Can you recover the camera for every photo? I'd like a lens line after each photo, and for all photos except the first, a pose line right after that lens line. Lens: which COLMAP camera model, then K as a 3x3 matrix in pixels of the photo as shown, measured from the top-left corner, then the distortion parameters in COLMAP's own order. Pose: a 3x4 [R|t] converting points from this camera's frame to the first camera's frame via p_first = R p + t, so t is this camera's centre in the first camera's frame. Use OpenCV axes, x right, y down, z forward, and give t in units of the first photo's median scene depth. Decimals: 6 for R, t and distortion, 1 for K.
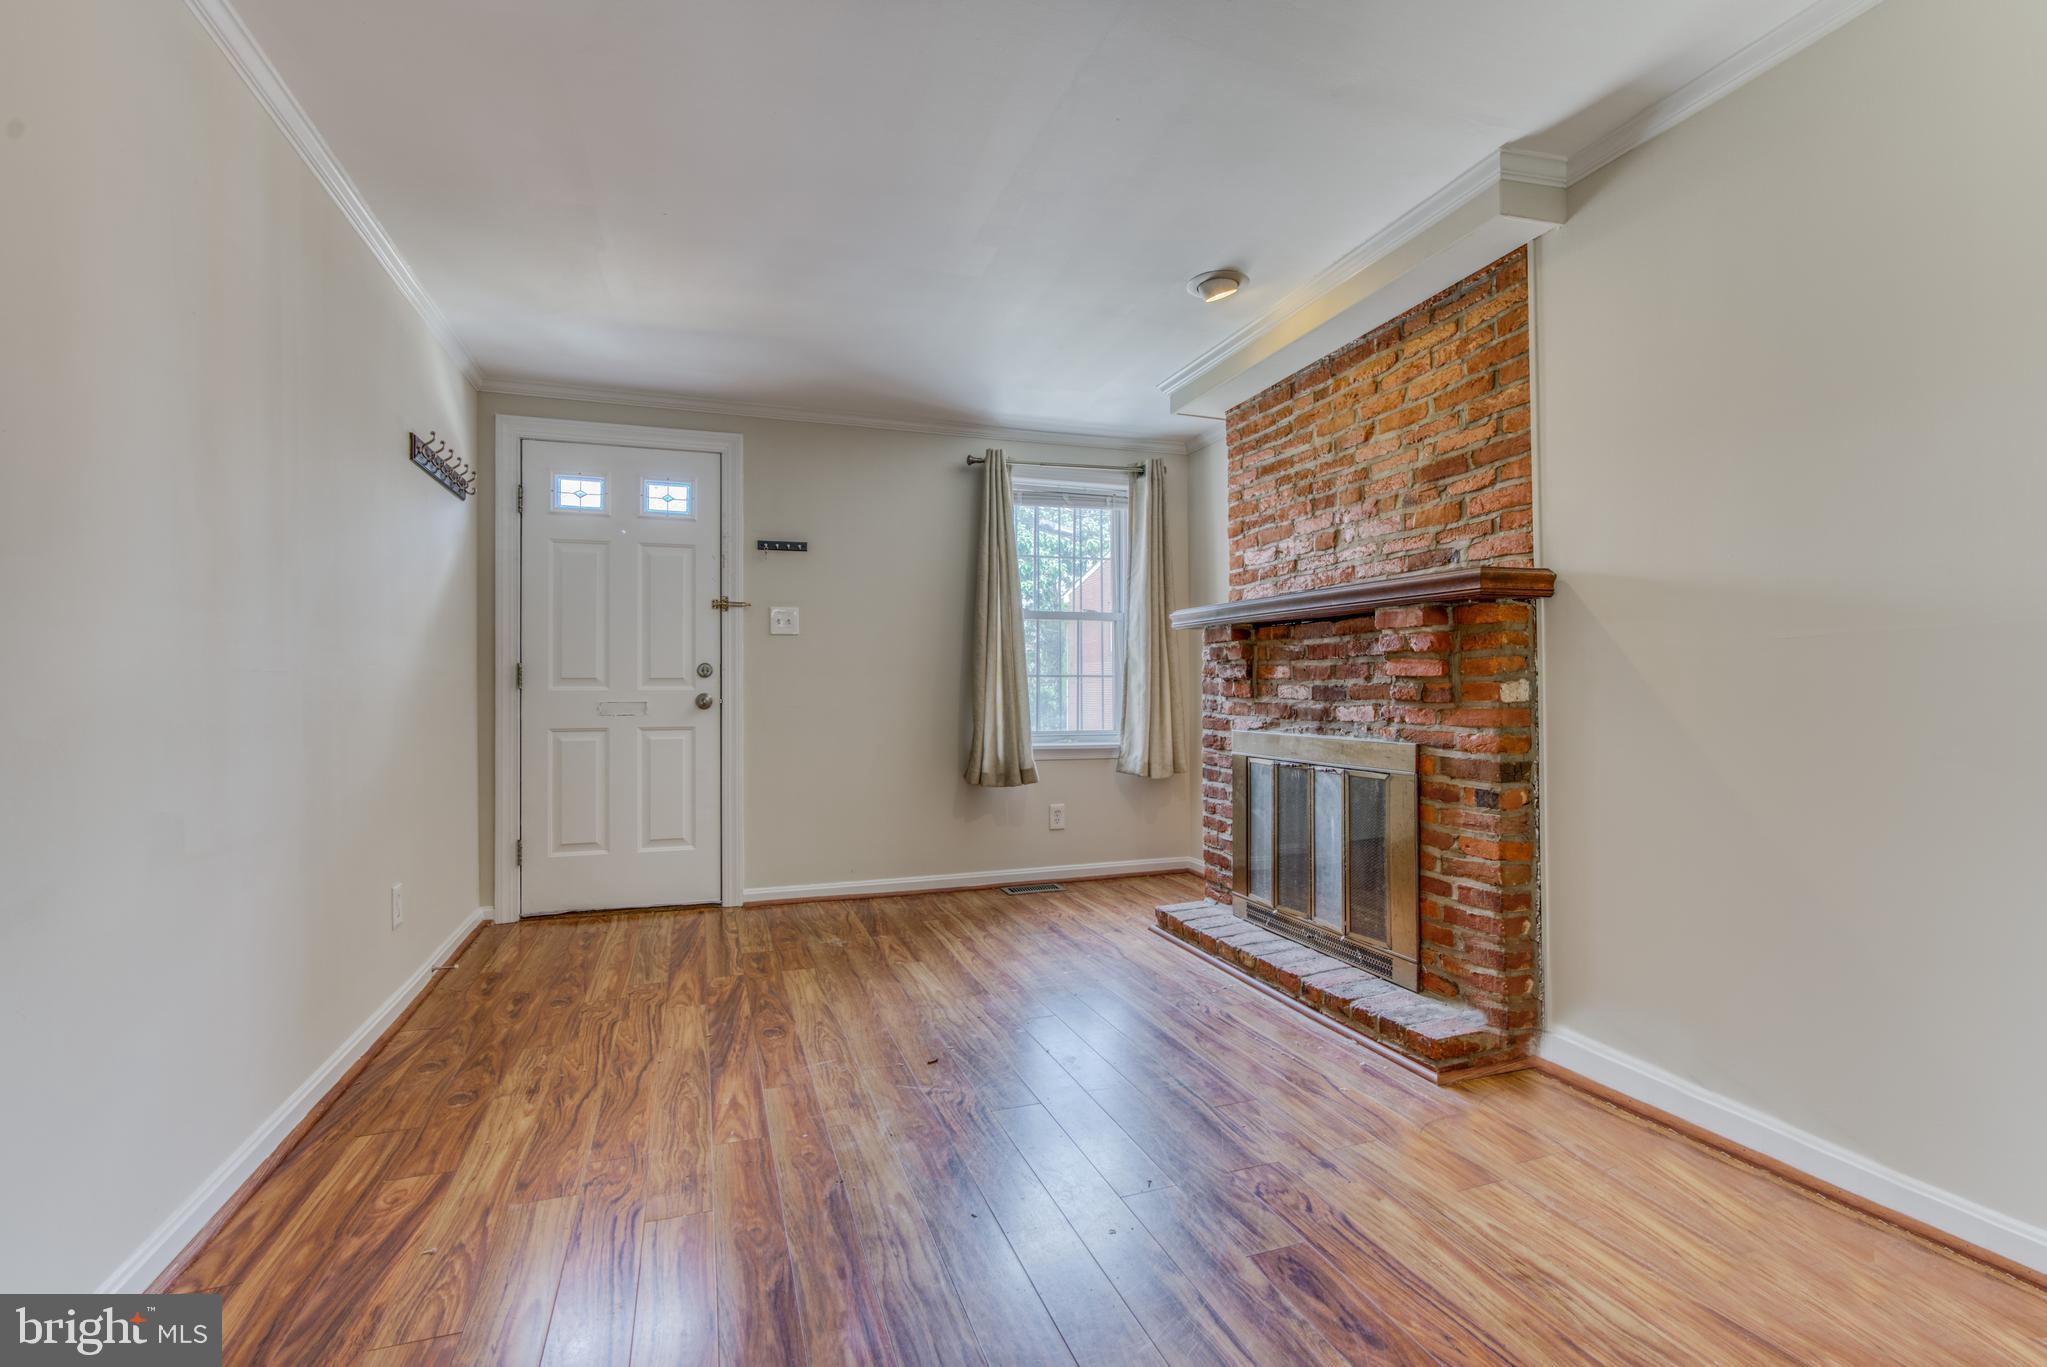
lens RADIAL K [[935.4, 0, 1021.0], [0, 935.4, 679.0], [0, 0, 1]] dist [-0.009280, 0.000976]
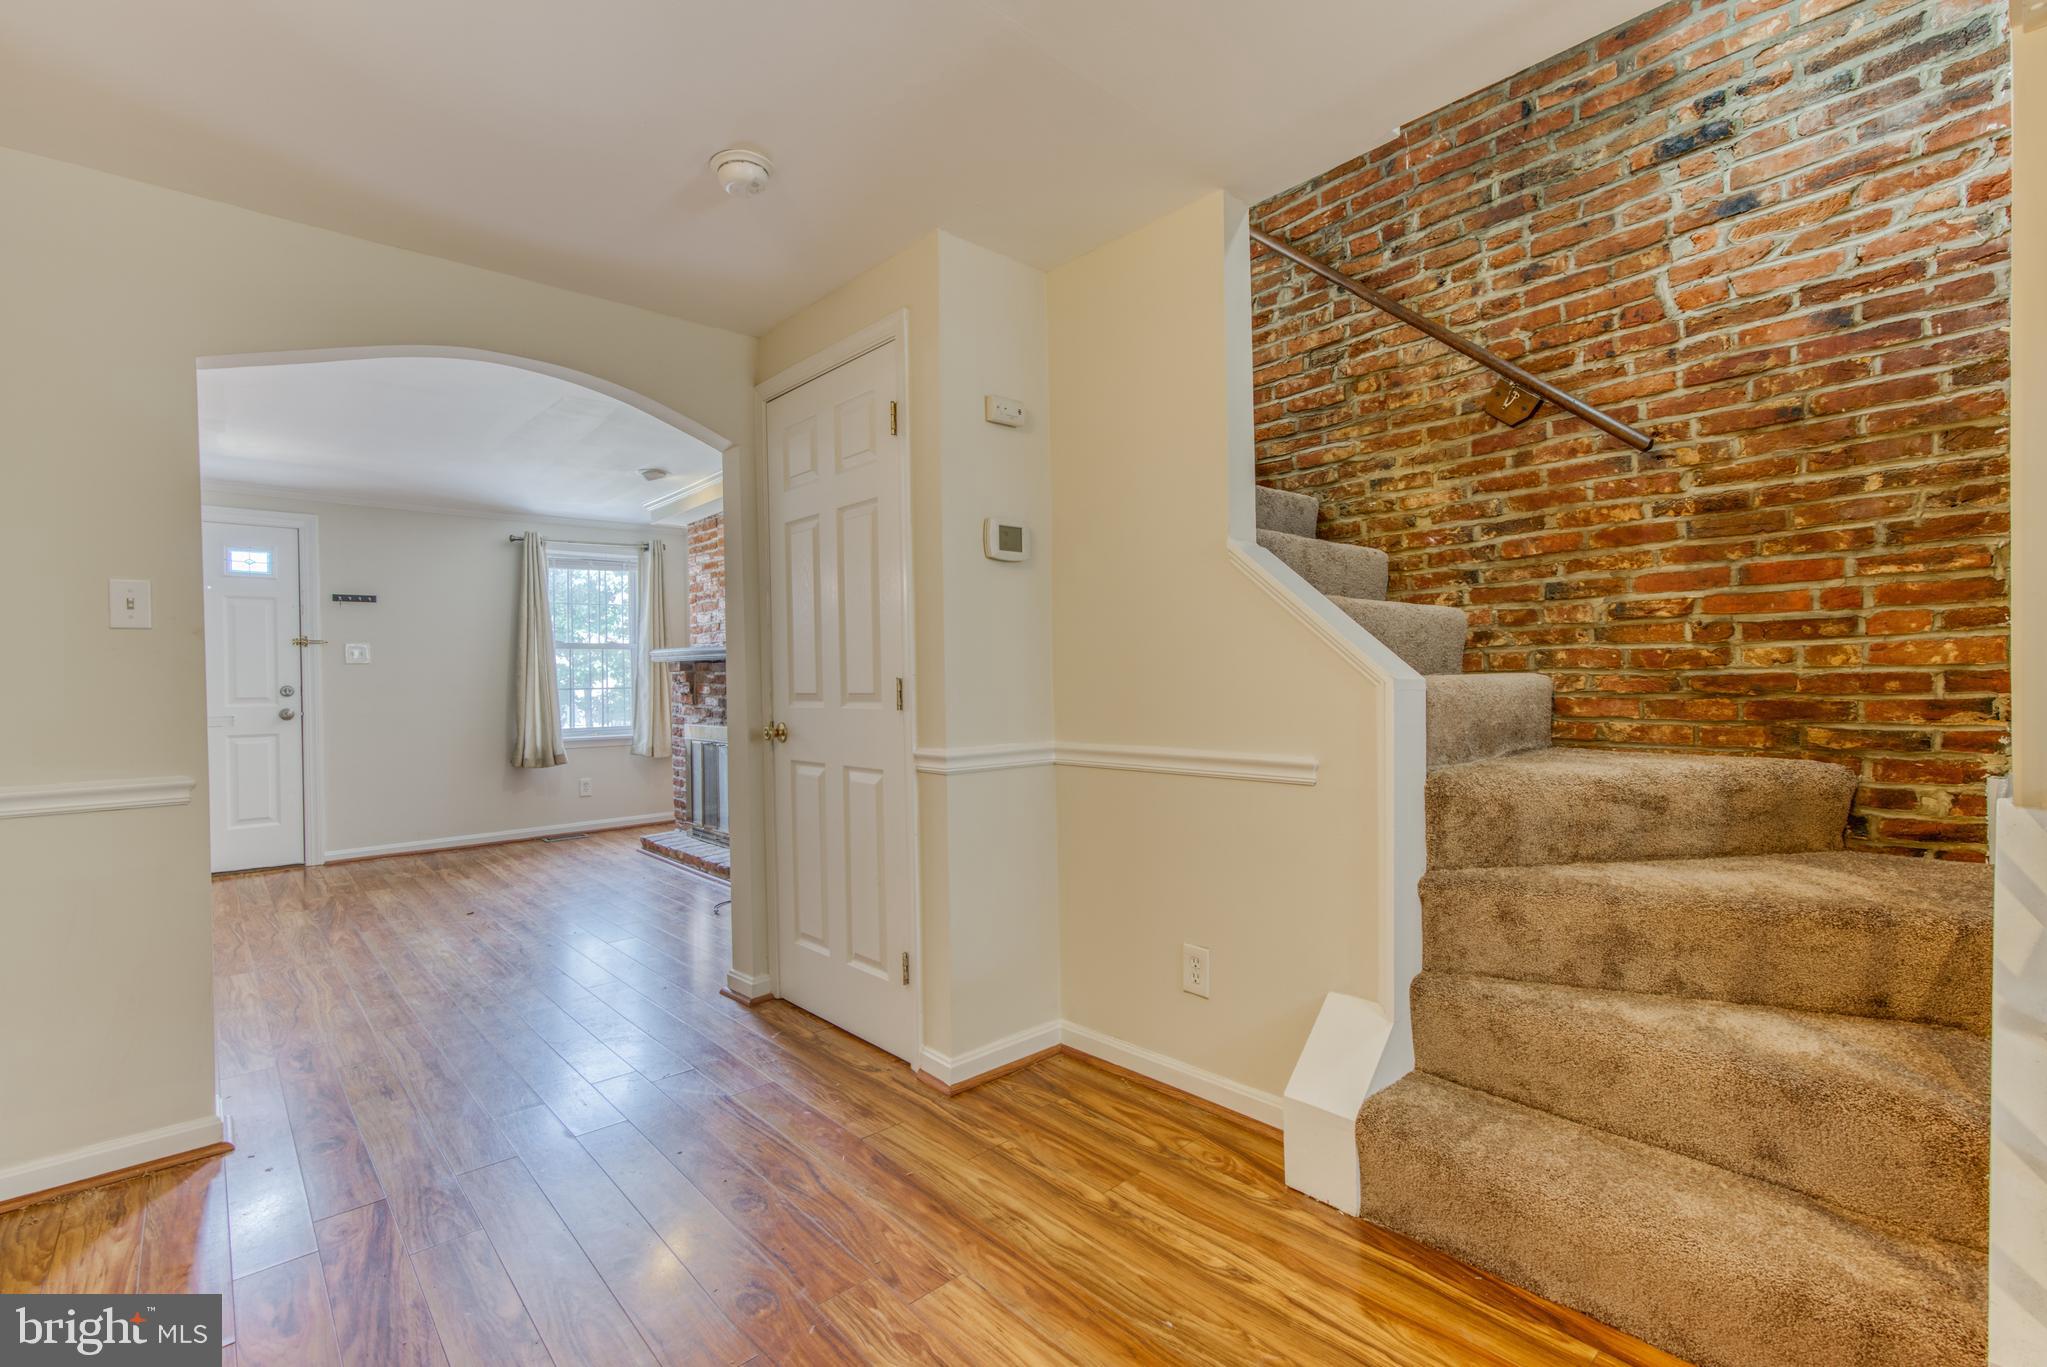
lens RADIAL K [[920.4, 0, 1024.6], [0, 920.4, 678.5], [0, 0, 1]] dist [-0.021260, 0.013399]
pose [[0.918875, -0.011919, 0.394369, 0.147803], [0.007968, 0.999900, 0.011654, -0.042980], [-0.394469, -0.007567, 0.918878, -0.778206]]
